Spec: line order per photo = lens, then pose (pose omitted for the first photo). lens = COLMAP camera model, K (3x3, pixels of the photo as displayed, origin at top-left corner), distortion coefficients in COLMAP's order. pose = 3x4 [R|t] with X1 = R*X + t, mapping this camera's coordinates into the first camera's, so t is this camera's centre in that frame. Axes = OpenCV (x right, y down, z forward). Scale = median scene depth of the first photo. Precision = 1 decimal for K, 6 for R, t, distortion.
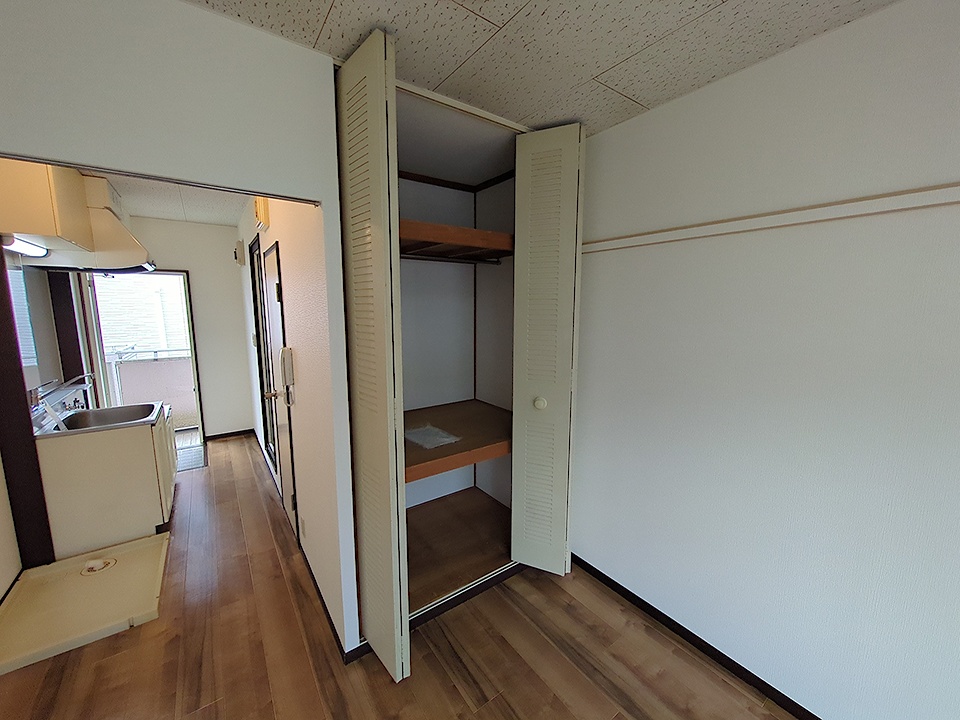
lens RADIAL K [[381.5, 0, 477.6], [0, 381.5, 358.8], [0, 0, 1]] dist [-0.001933, 0.000183]
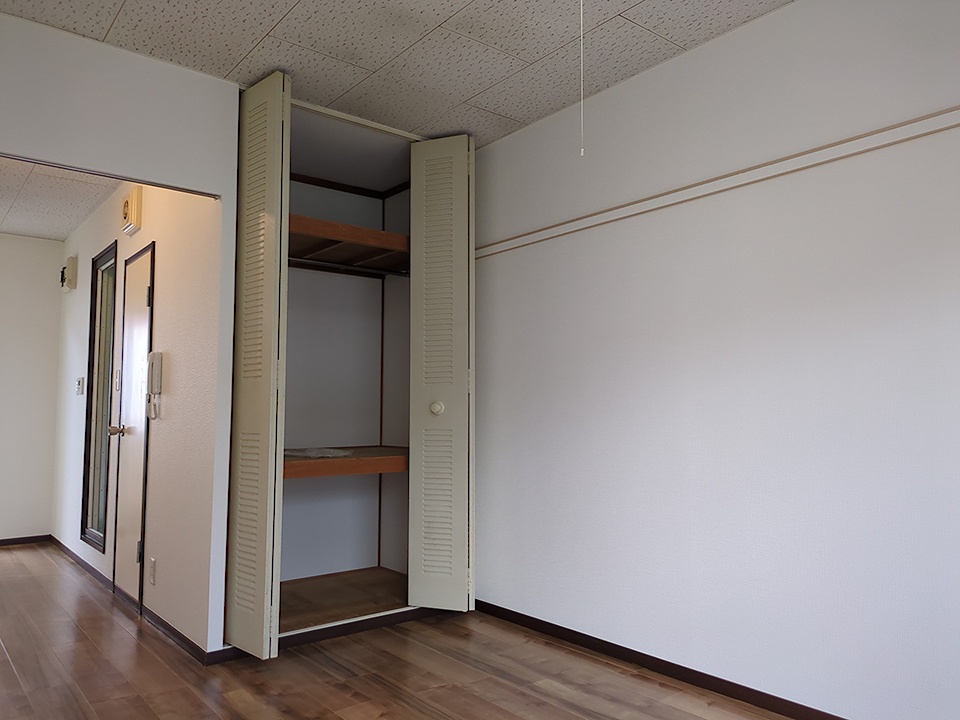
lens RADIAL K [[714.3, 0, 482.1], [0, 714.3, 355.9], [0, 0, 1]] dist [0.054260, -0.049558]
pose [[0.998266, 0.002324, 0.058825, 0.189904], [0.010371, 0.976651, -0.214584, 0.406362], [-0.057950, 0.214822, 0.974933, -0.806125]]
